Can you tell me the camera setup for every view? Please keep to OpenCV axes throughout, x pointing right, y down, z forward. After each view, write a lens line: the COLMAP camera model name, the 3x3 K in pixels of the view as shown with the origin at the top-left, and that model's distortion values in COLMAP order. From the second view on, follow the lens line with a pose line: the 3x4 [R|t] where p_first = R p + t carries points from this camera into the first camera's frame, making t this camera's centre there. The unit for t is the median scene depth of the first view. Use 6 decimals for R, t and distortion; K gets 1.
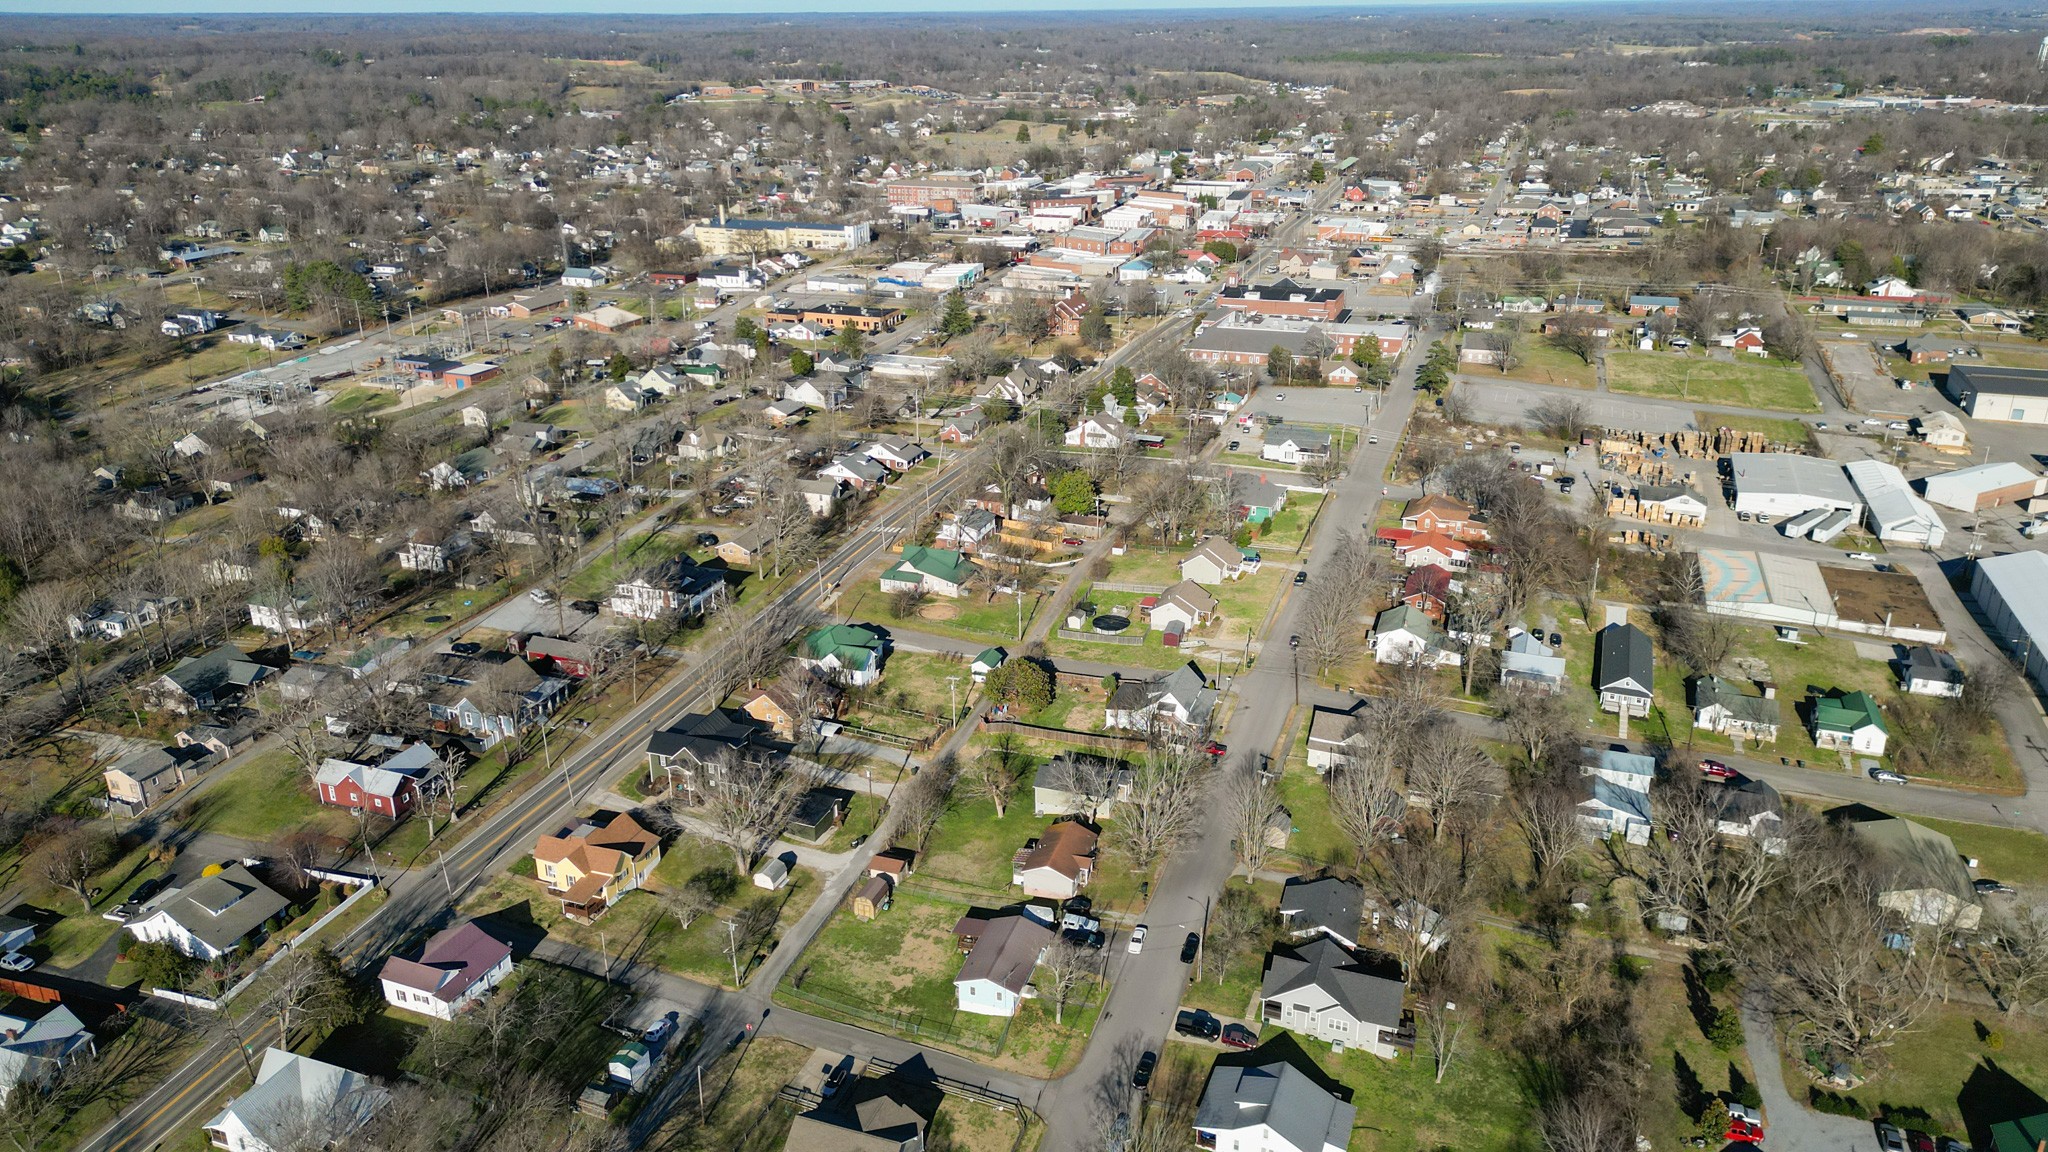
lens RADIAL K [[1423.8, 0, 1021.5], [0, 1423.8, 570.7], [0, 0, 1]] dist [0.089855, -0.103969]
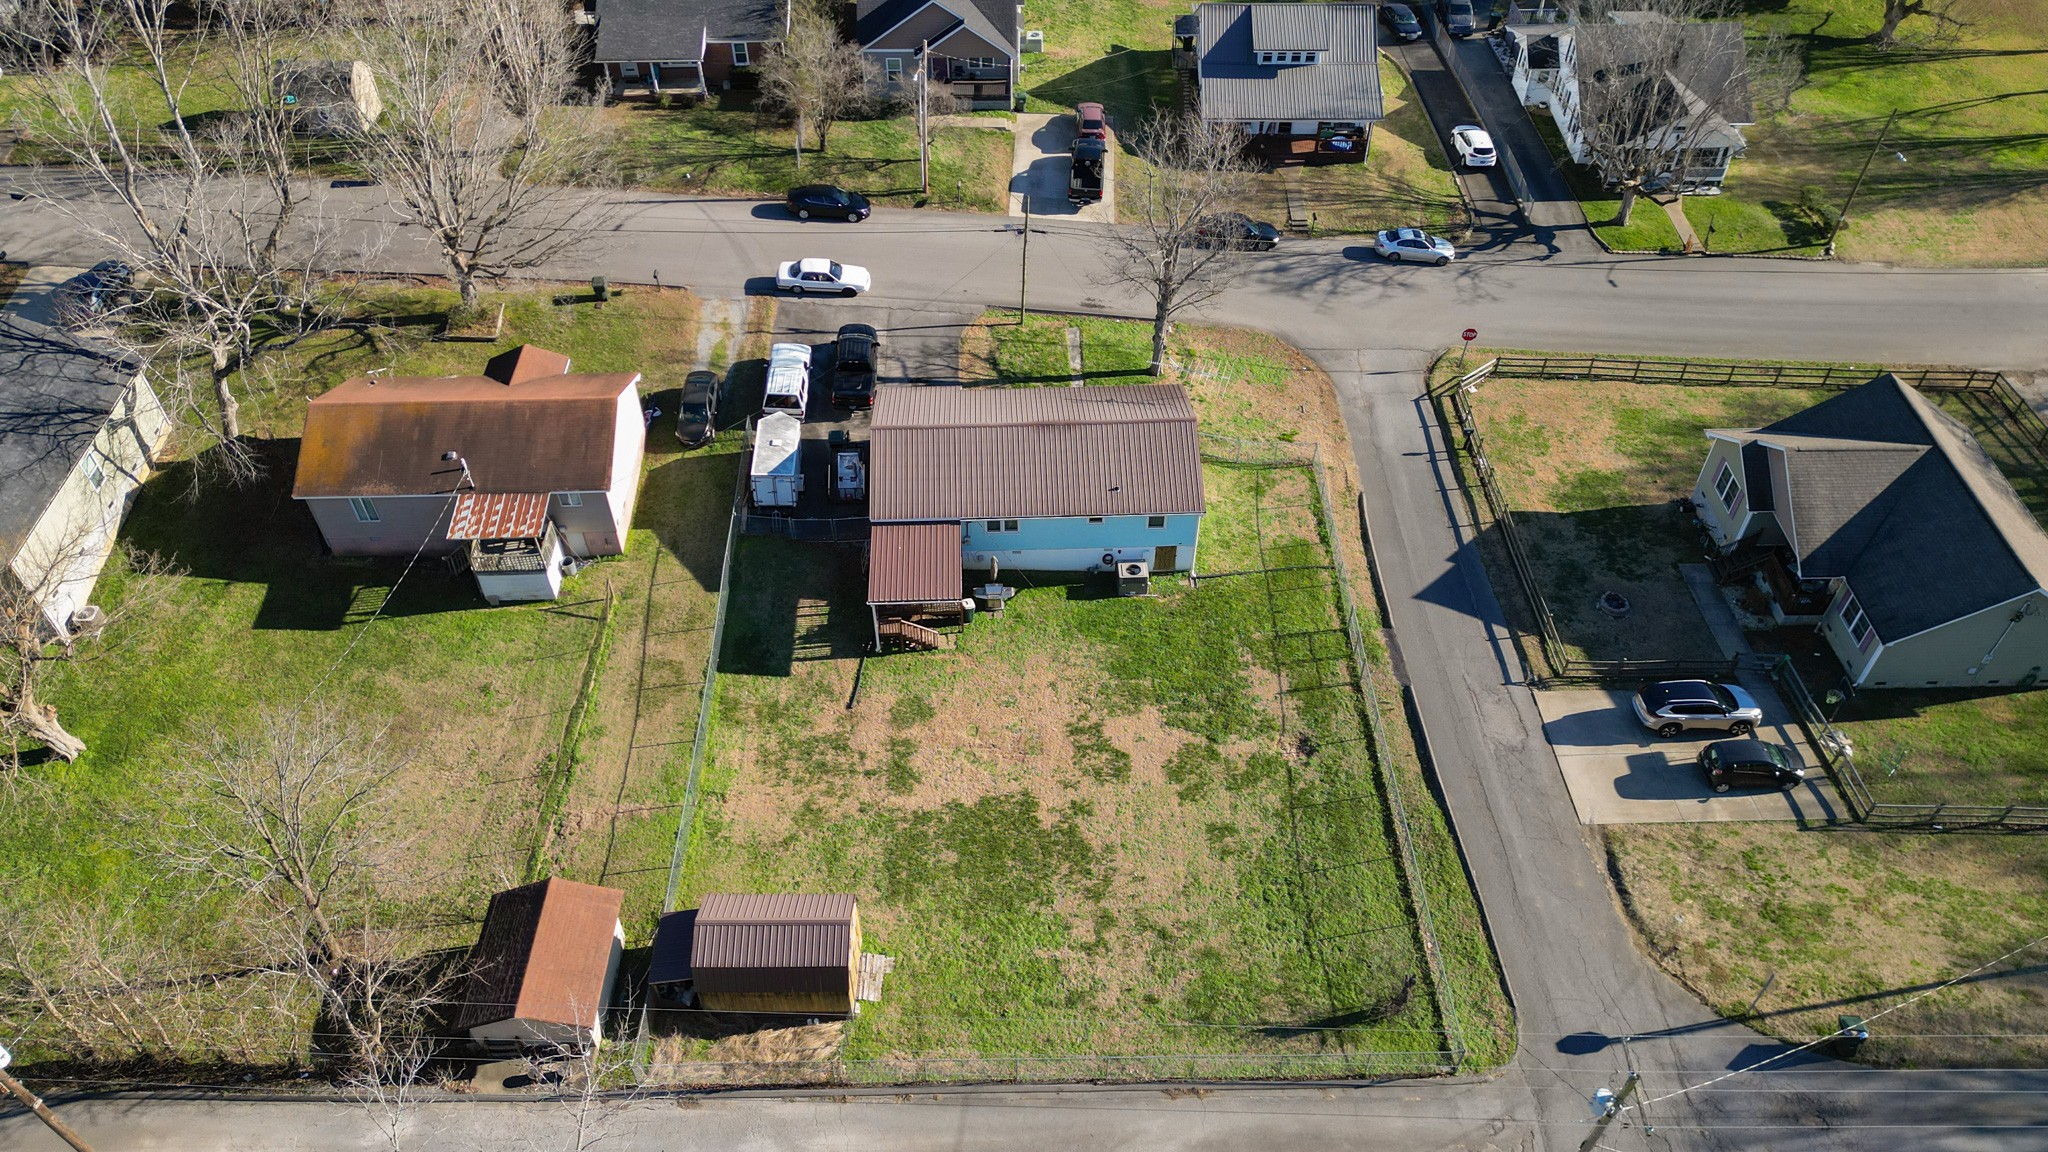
lens RADIAL K [[1423.8, 0, 1021.5], [0, 1423.8, 570.7], [0, 0, 1]] dist [0.089855, -0.103969]
pose [[-0.342761, -0.654348, 0.674050, -0.235468], [0.358712, 0.571983, 0.737673, 0.037942], [-0.868240, 0.494635, 0.038669, 0.936723]]
